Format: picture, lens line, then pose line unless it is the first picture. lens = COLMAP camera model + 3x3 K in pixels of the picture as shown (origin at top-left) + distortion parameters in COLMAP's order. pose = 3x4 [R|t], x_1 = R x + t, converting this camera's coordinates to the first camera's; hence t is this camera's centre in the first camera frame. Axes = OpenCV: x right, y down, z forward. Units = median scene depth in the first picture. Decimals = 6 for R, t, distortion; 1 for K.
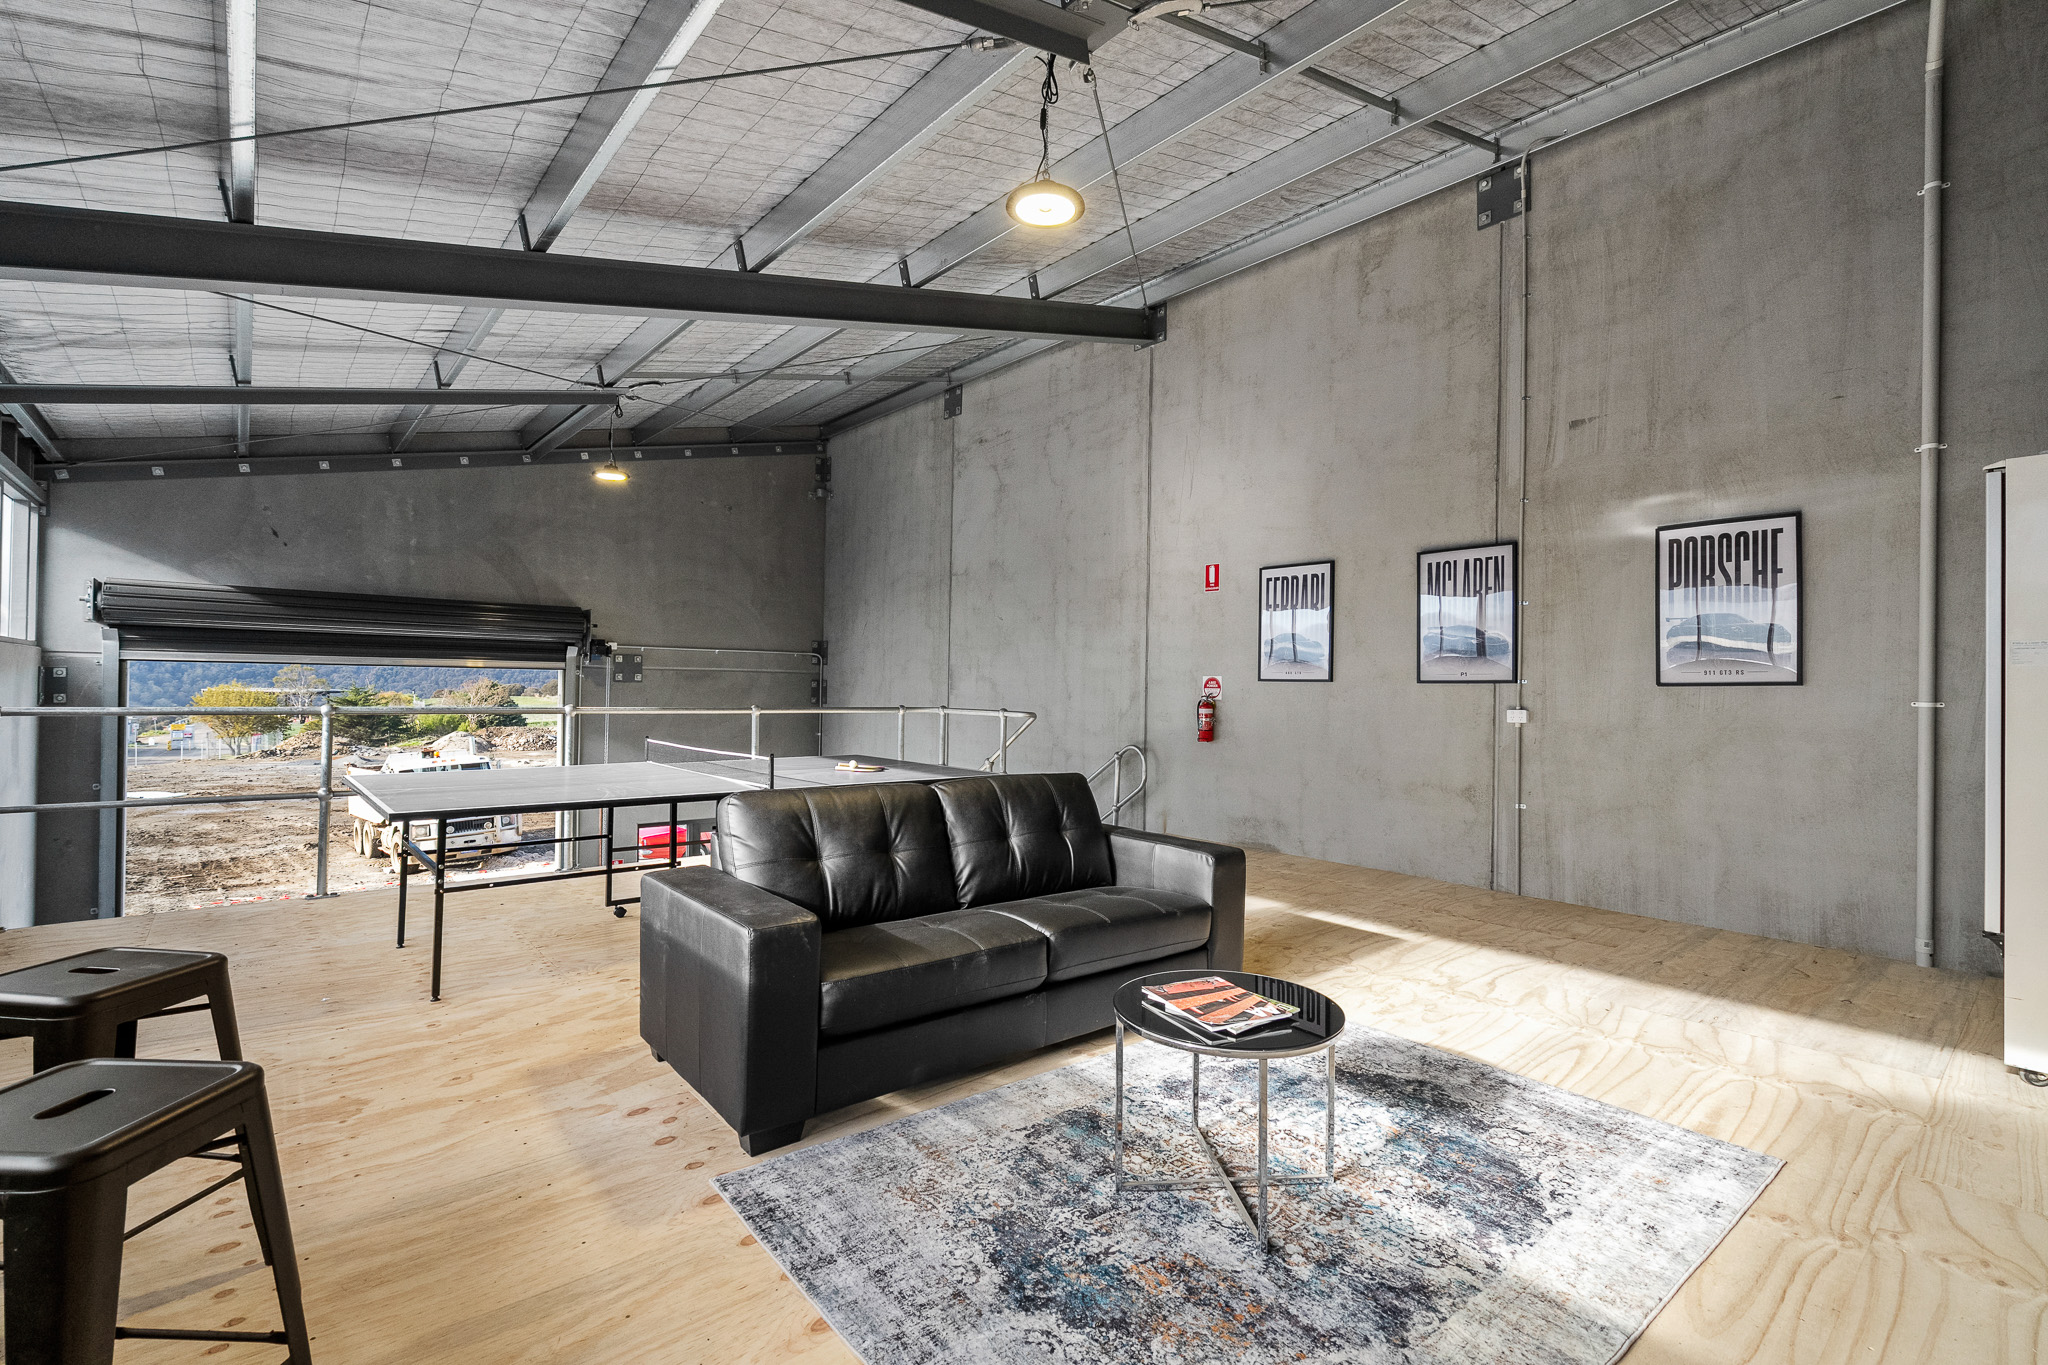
lens RADIAL K [[914.6, 0, 1024.0], [0, 914.6, 682.5], [0, 0, 1]] dist [-0.003798, 0.000130]
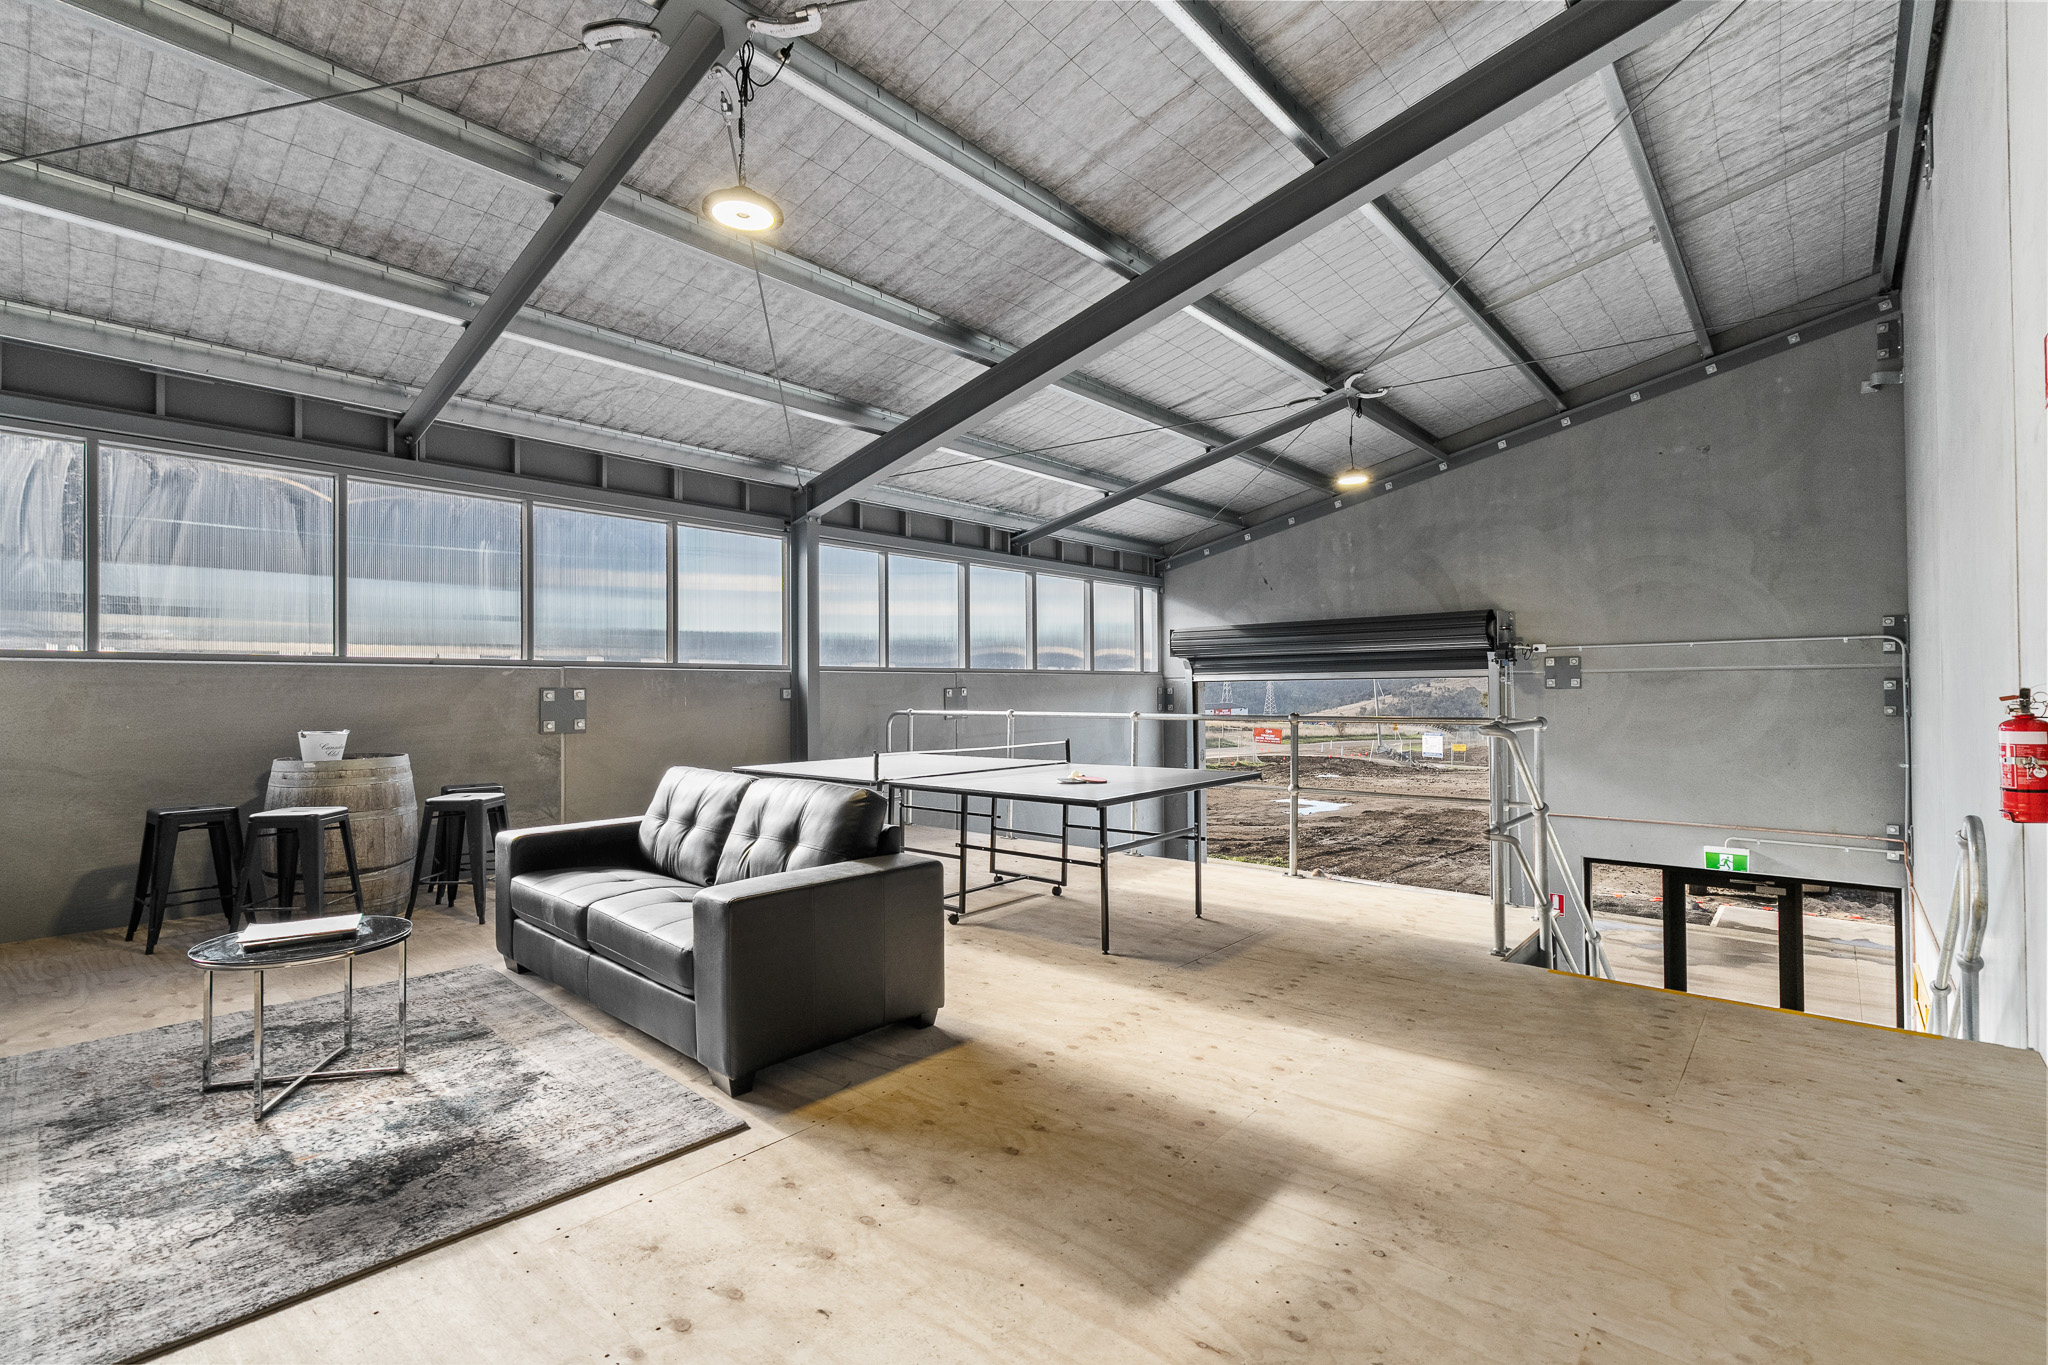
lens RADIAL K [[914.6, 0, 1024.0], [0, 914.6, 682.5], [0, 0, 1]] dist [-0.003798, 0.000130]
pose [[0.145269, -0.029113, -0.988964, 0.480933], [0.014729, 0.999520, -0.027260, 0.013557], [0.989283, -0.010606, 0.145628, 0.531101]]
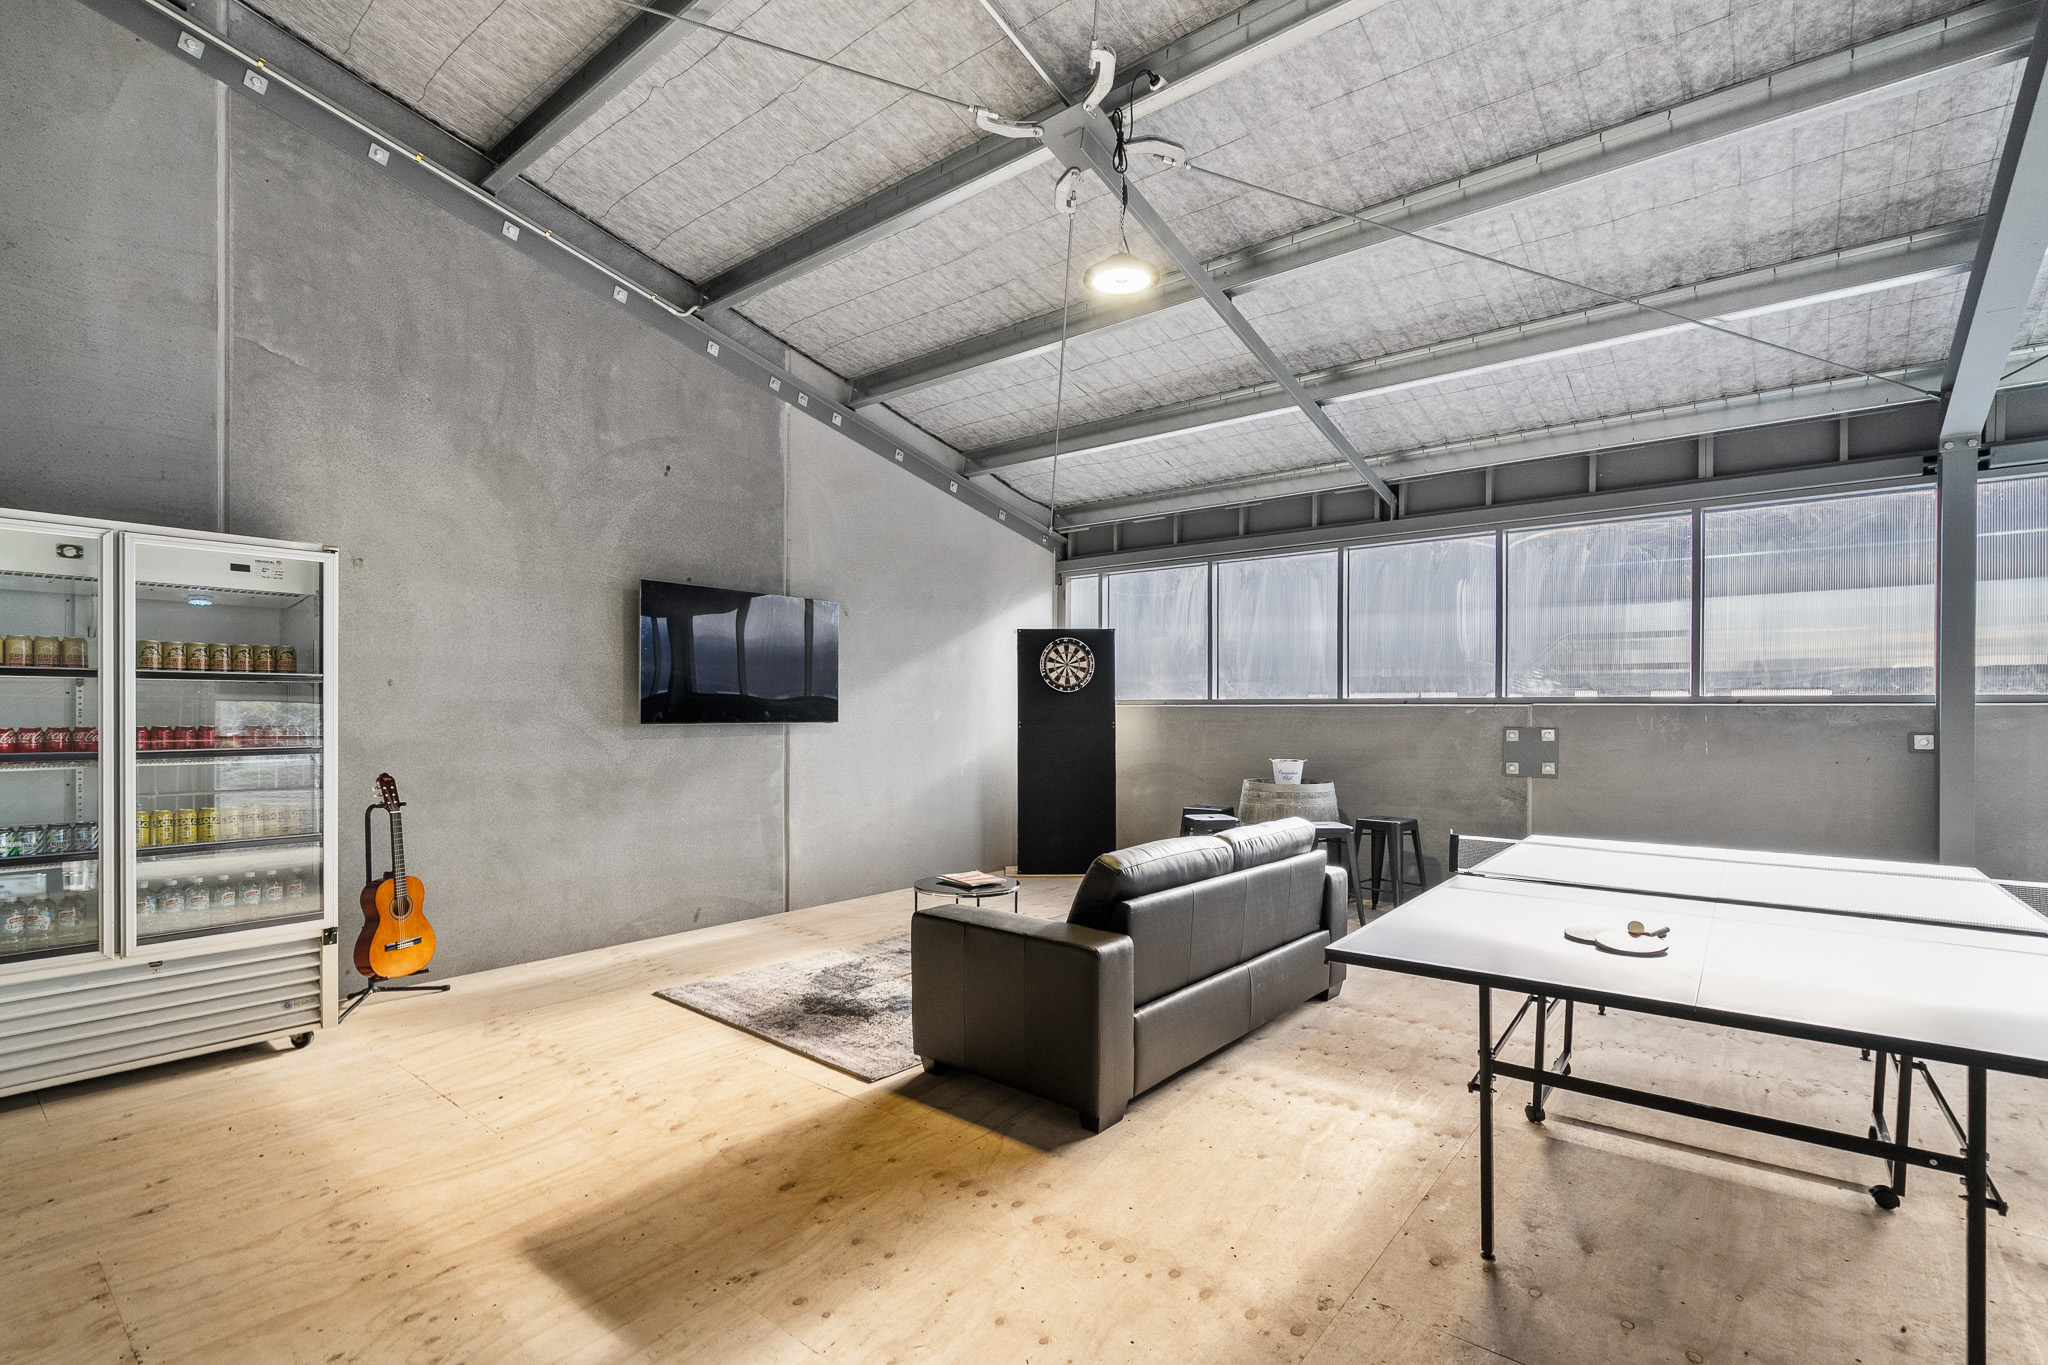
lens RADIAL K [[931.1, 0, 1033.7], [0, 931.1, 711.8], [0, 0, 1]] dist [-0.003047, -0.000161]
pose [[-0.981658, -0.021290, -0.189459, 0.143708], [-0.019614, 0.999750, -0.010718, -0.007292], [0.189640, -0.006806, -0.981830, 0.927169]]
